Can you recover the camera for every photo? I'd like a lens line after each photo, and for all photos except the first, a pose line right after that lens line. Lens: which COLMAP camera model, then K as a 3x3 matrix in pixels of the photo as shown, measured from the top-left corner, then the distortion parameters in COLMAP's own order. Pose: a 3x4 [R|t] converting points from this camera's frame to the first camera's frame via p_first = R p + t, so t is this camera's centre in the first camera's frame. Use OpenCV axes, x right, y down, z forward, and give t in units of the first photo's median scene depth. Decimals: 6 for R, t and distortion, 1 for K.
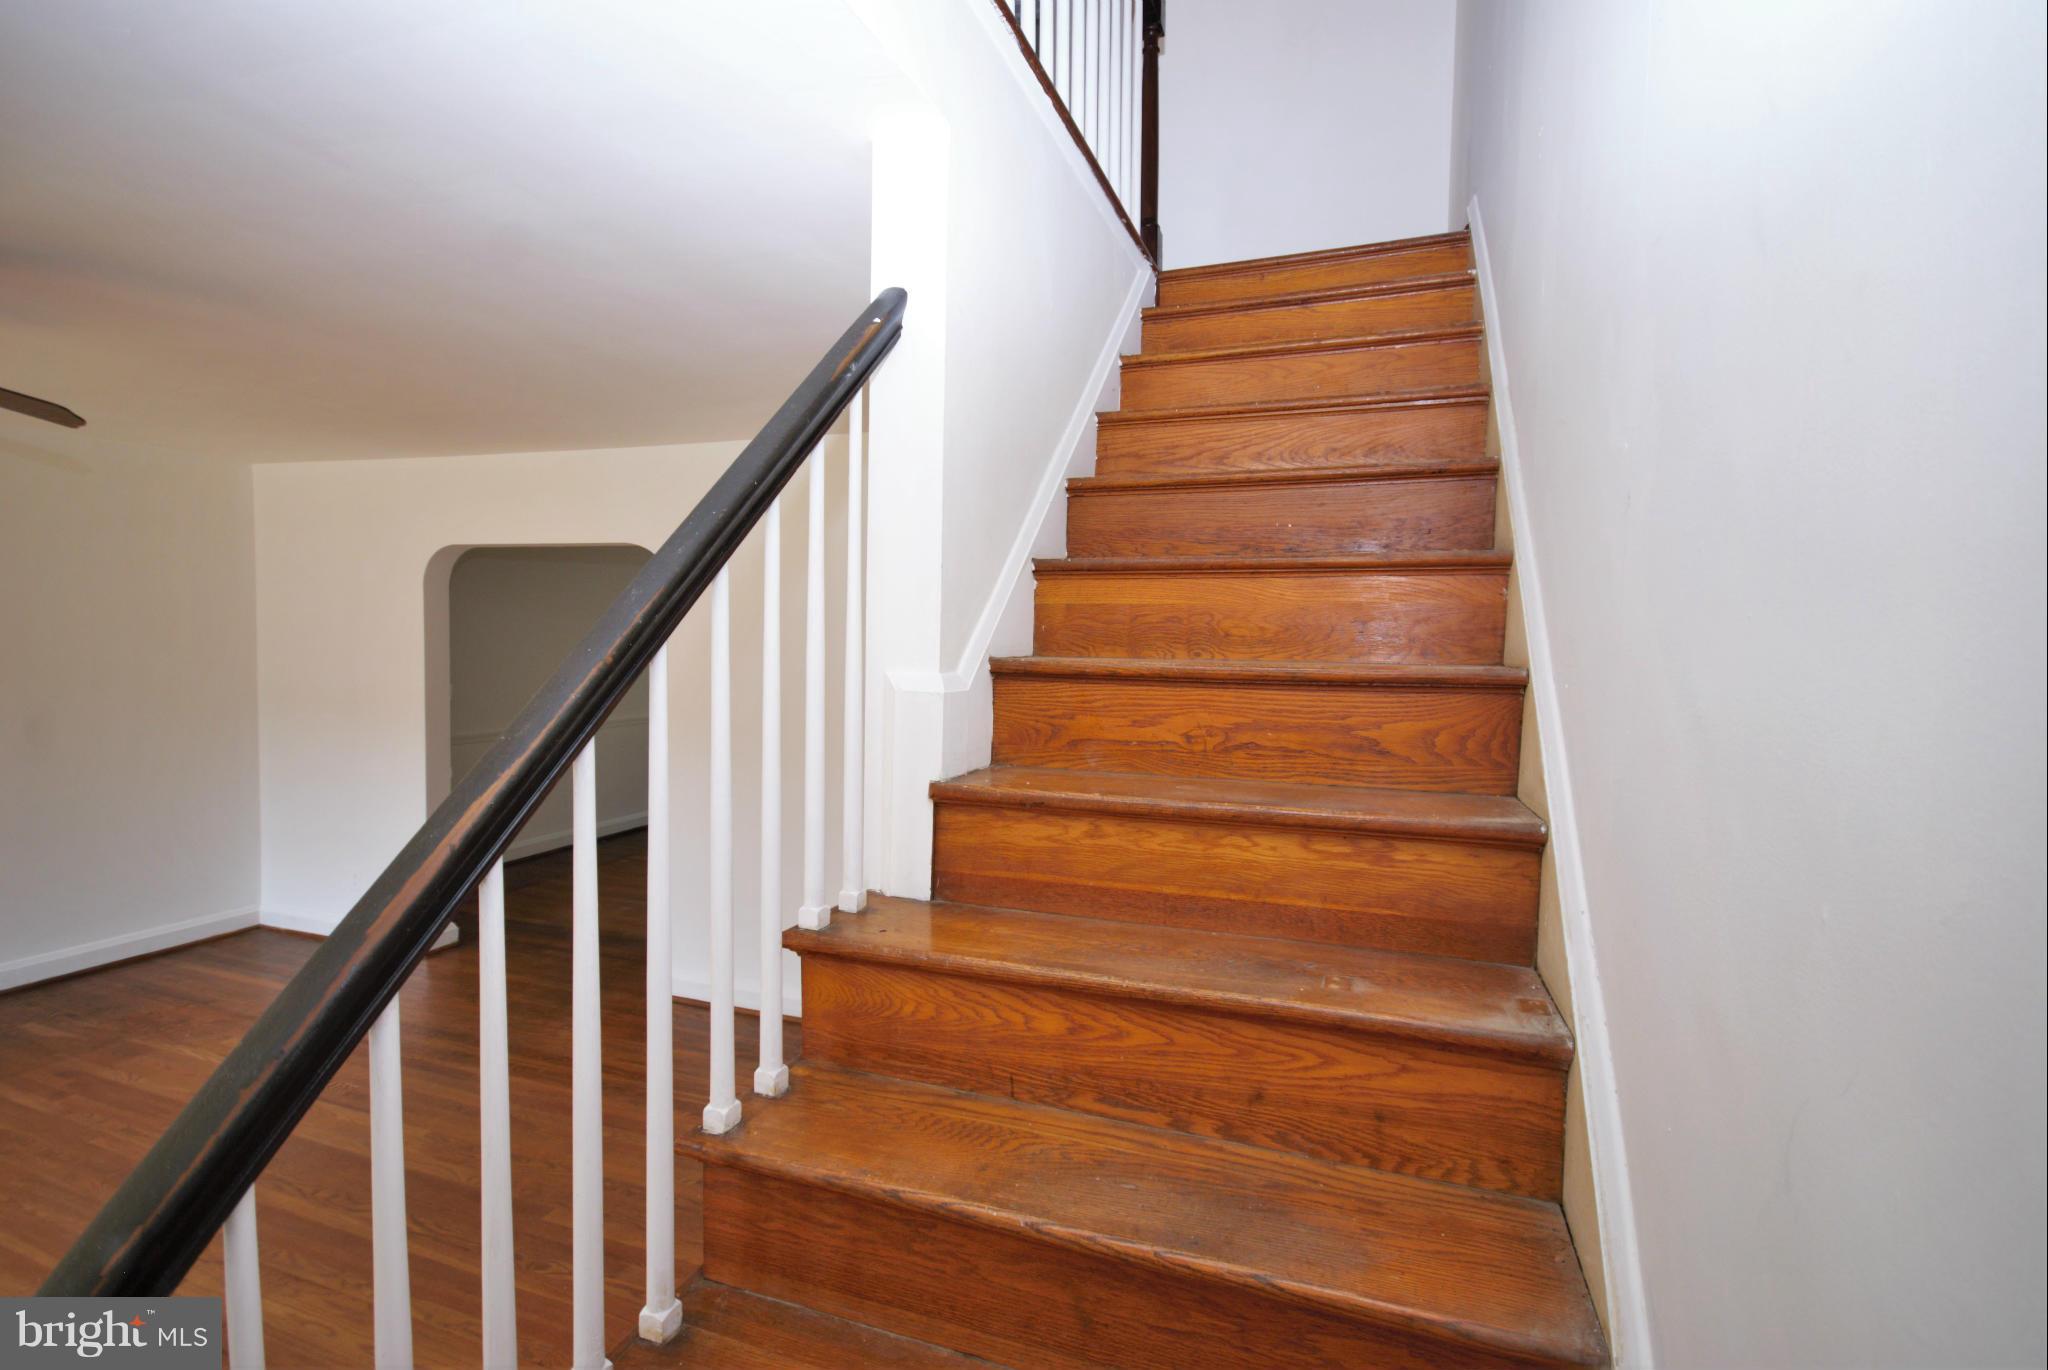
lens RADIAL K [[920.1, 0, 1025.0], [0, 920.1, 686.2], [0, 0, 1]] dist [0.005796, -0.012403]
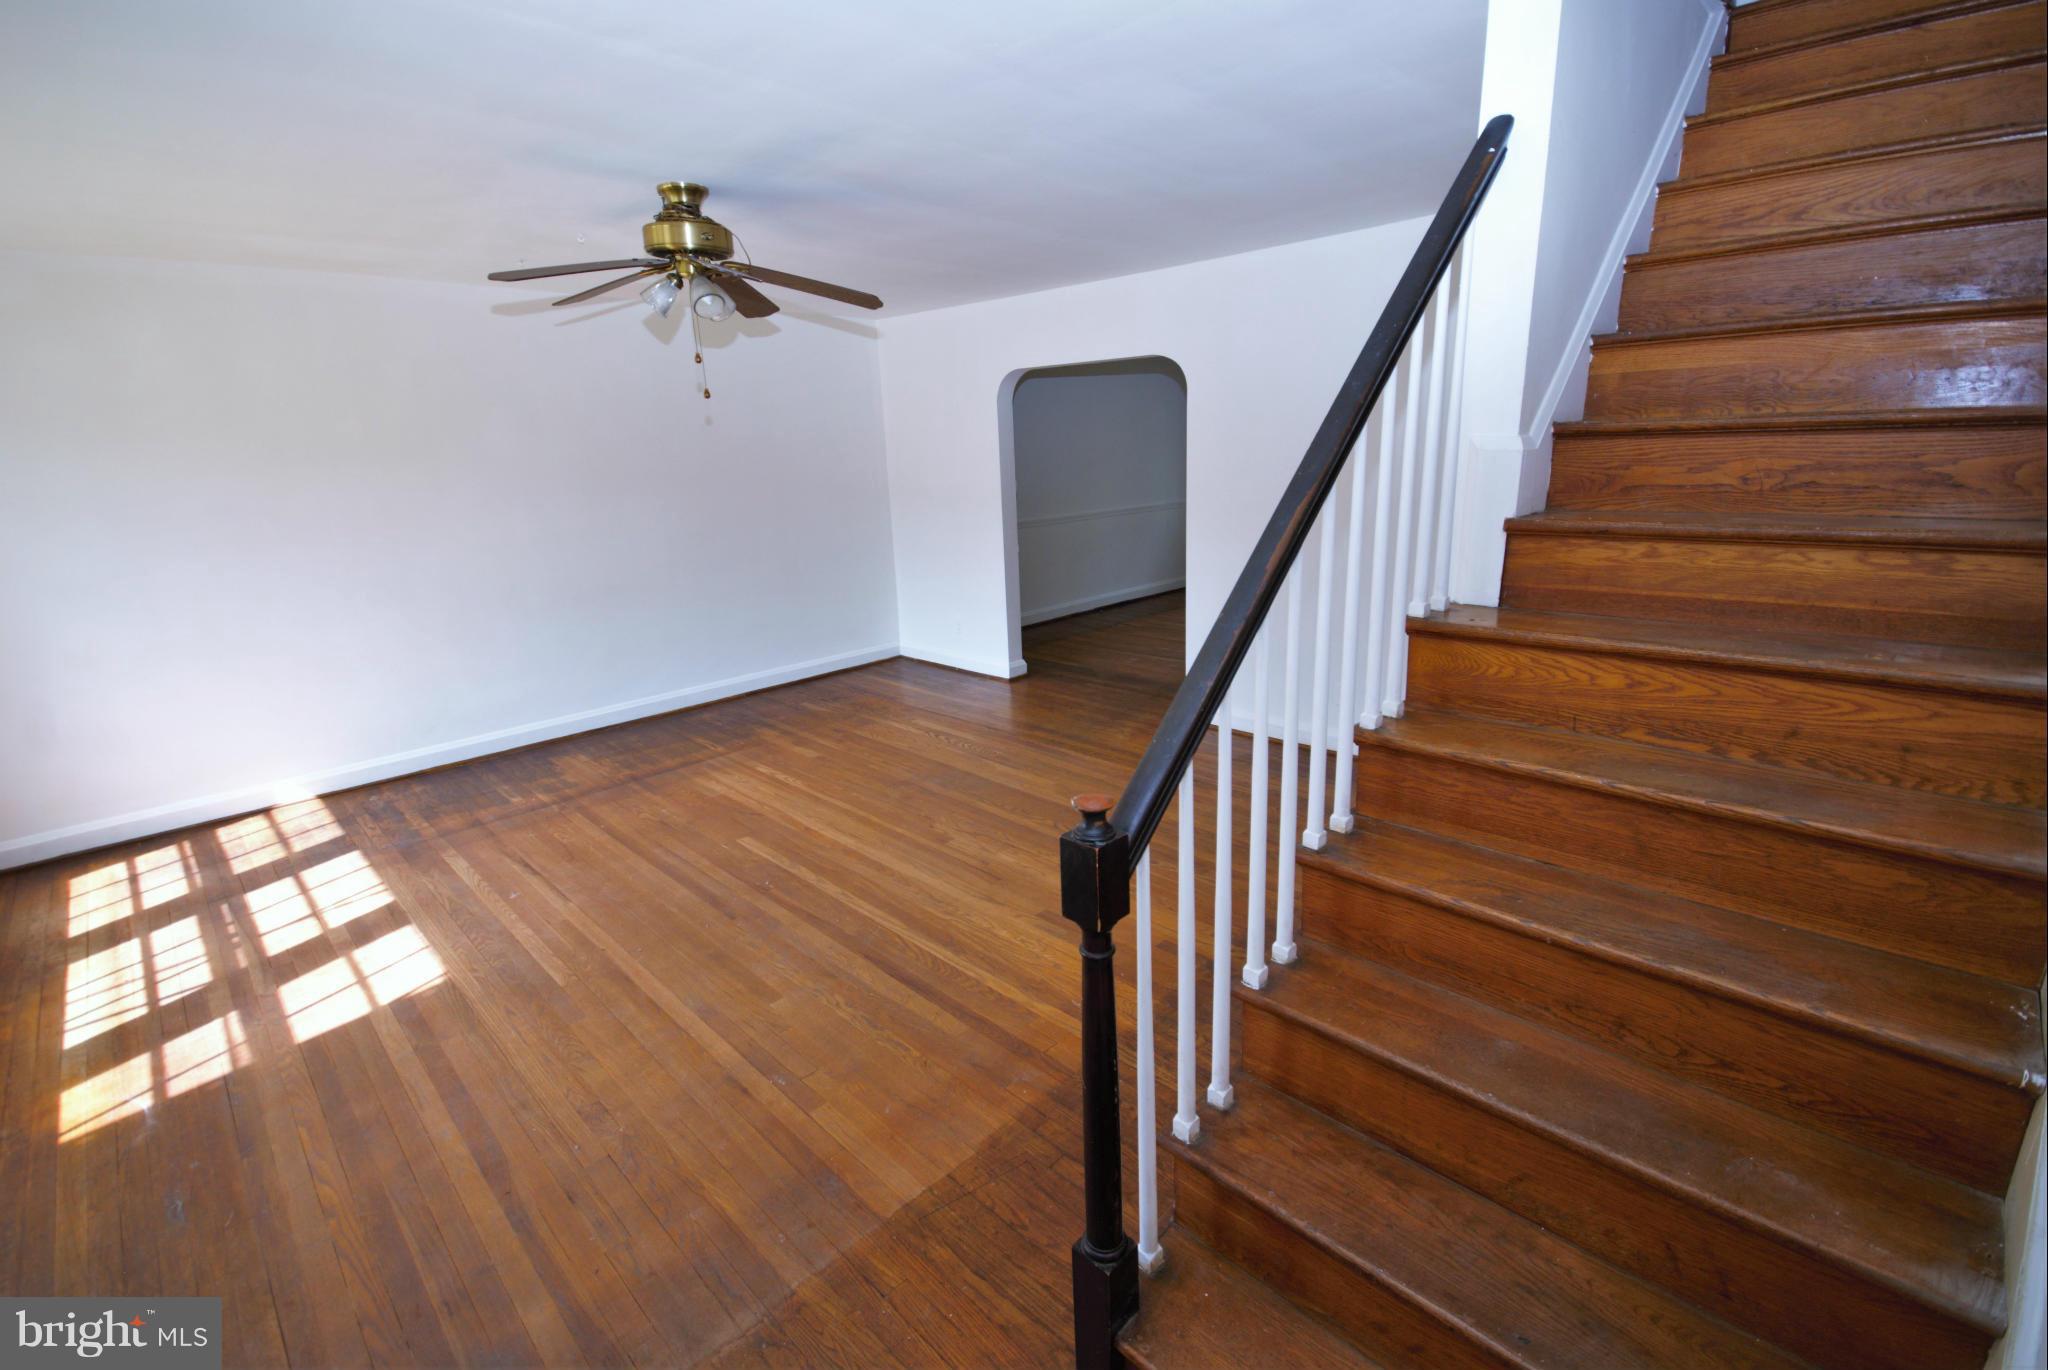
lens RADIAL K [[920.1, 0, 985.5], [0, 920.1, 693.3], [0, 0, 1]] dist [0.005796, -0.012403]
pose [[0.904132, 0.058735, -0.423197, -0.206604], [0.032480, 0.978191, 0.205153, 0.054056], [0.426017, -0.199231, 0.882506, -0.561434]]
